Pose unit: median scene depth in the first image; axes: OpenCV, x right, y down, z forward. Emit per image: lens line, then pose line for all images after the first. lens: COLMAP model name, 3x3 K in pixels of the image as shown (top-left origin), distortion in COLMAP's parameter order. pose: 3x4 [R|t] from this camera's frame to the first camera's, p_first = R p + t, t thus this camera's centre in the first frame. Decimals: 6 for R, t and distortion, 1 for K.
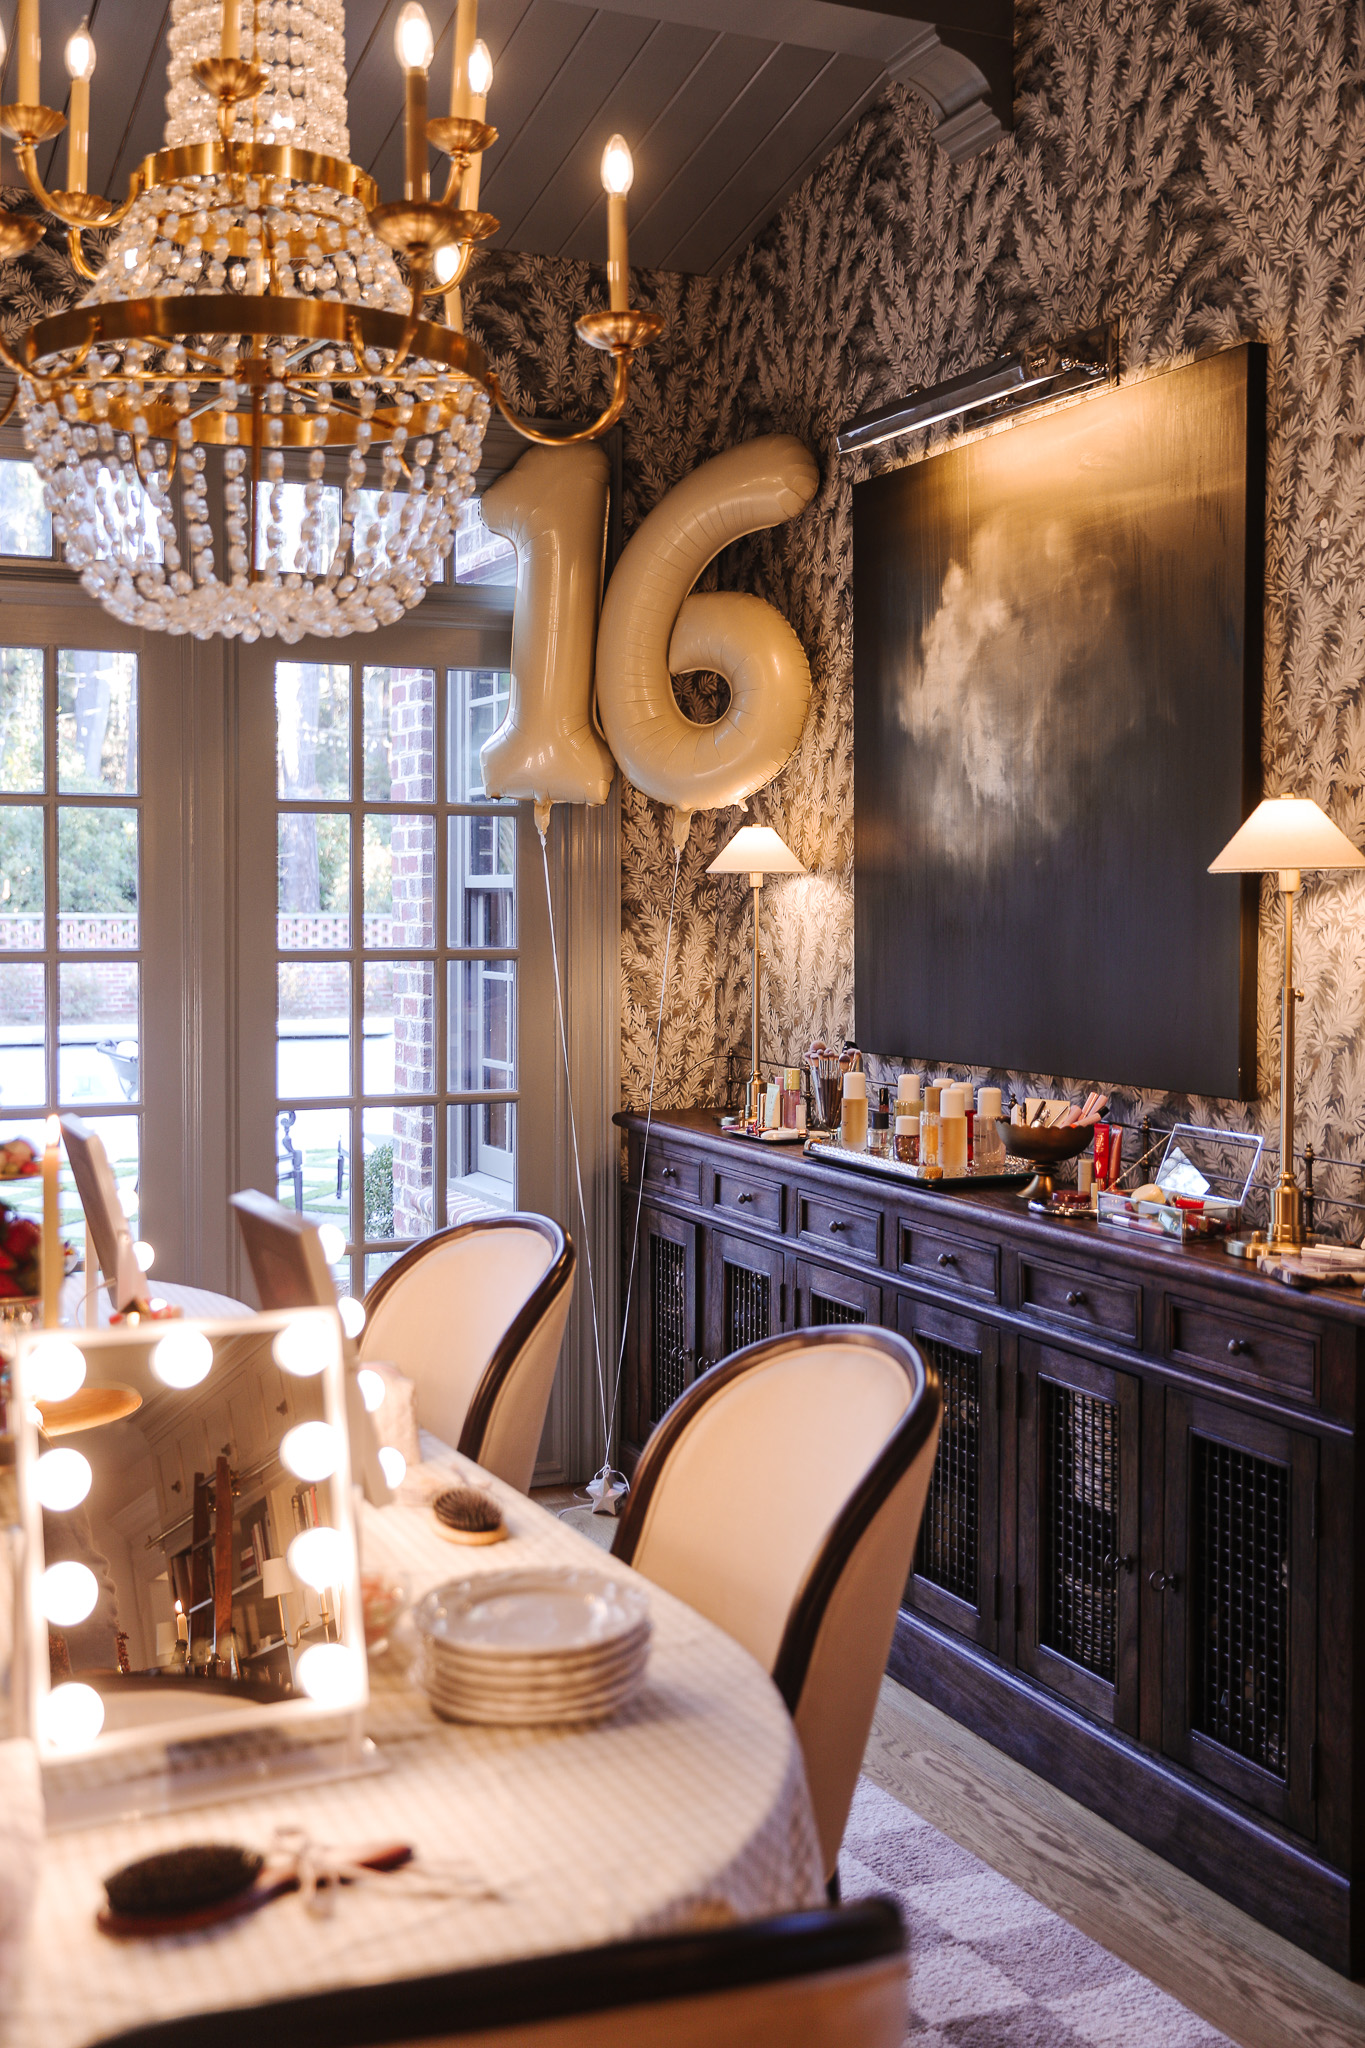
lens RADIAL K [[2082.7, 0, 682.5], [0, 2082.7, 1024.0], [0, 0, 1]] dist [-0.000497, 0.000732]
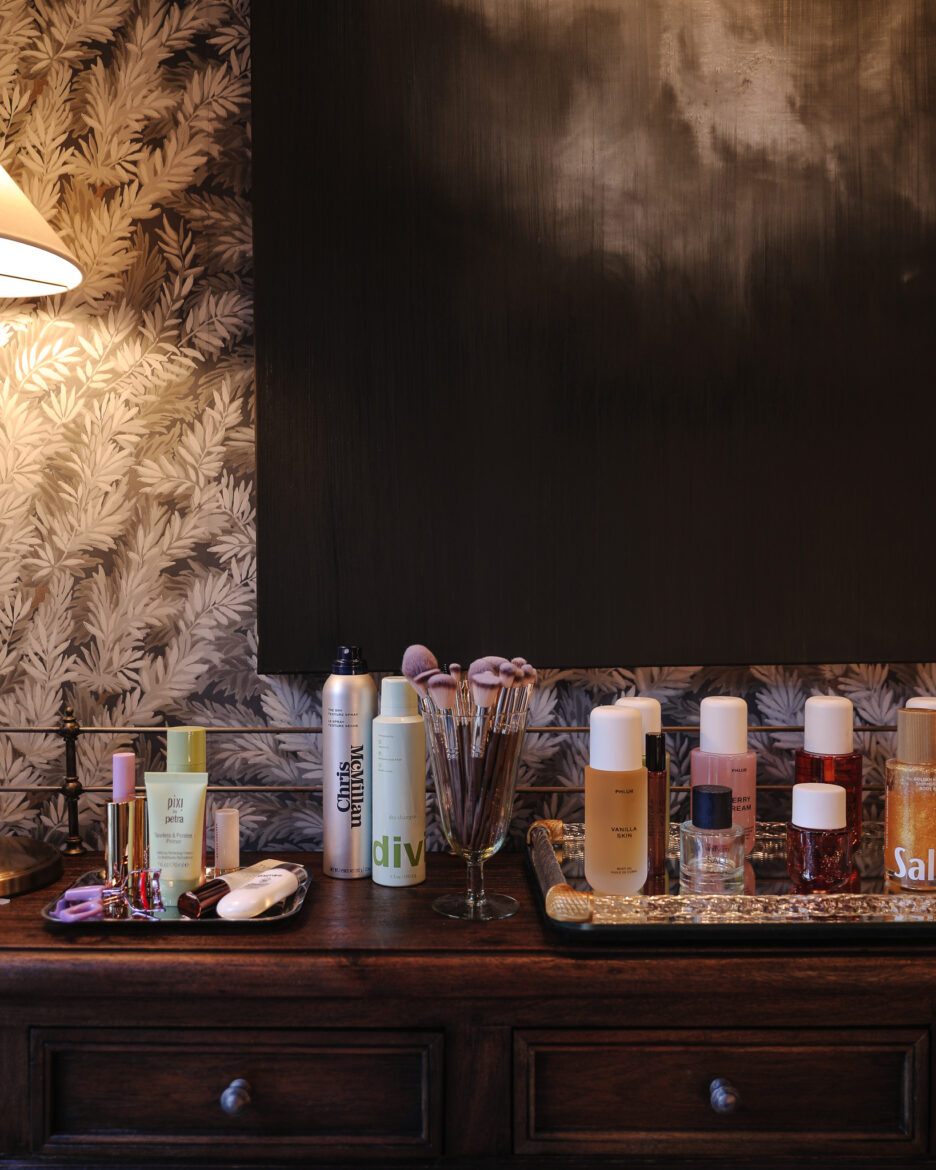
lens RADIAL K [[2241.1, 0, 468.0], [0, 2241.1, 585.0], [0, 0, 1]] dist [-0.242368, 0.036758]
pose [[0.477664, -0.107595, 0.871929, -0.374245], [0.068998, 0.994001, 0.084859, -0.052079], [-0.875829, 0.019627, 0.482222, 0.784485]]
